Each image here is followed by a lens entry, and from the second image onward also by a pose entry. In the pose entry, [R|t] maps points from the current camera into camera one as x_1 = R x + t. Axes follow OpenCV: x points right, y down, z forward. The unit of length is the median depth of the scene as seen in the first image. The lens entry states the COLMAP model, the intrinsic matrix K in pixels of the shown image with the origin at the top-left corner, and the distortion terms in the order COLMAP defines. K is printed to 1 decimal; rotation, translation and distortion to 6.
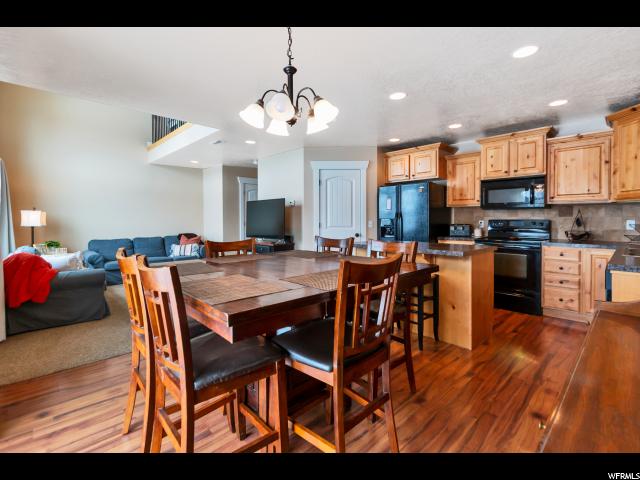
lens RADIAL K [[291.7, 0, 314.0], [0, 291.7, 230.6], [0, 0, 1]] dist [-0.012952, -0.001436]
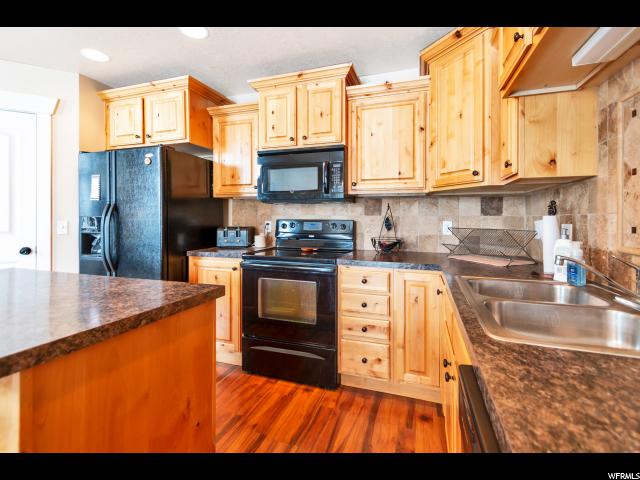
lens RADIAL K [[291.7, 0, 320.2], [0, 291.7, 233.7], [0, 0, 1]] dist [-0.012952, -0.001436]
pose [[0.878416, -0.016993, 0.477595, 0.468706], [0.012773, 0.999845, 0.012084, -0.016705], [-0.477727, -0.004514, 0.878497, 0.495077]]
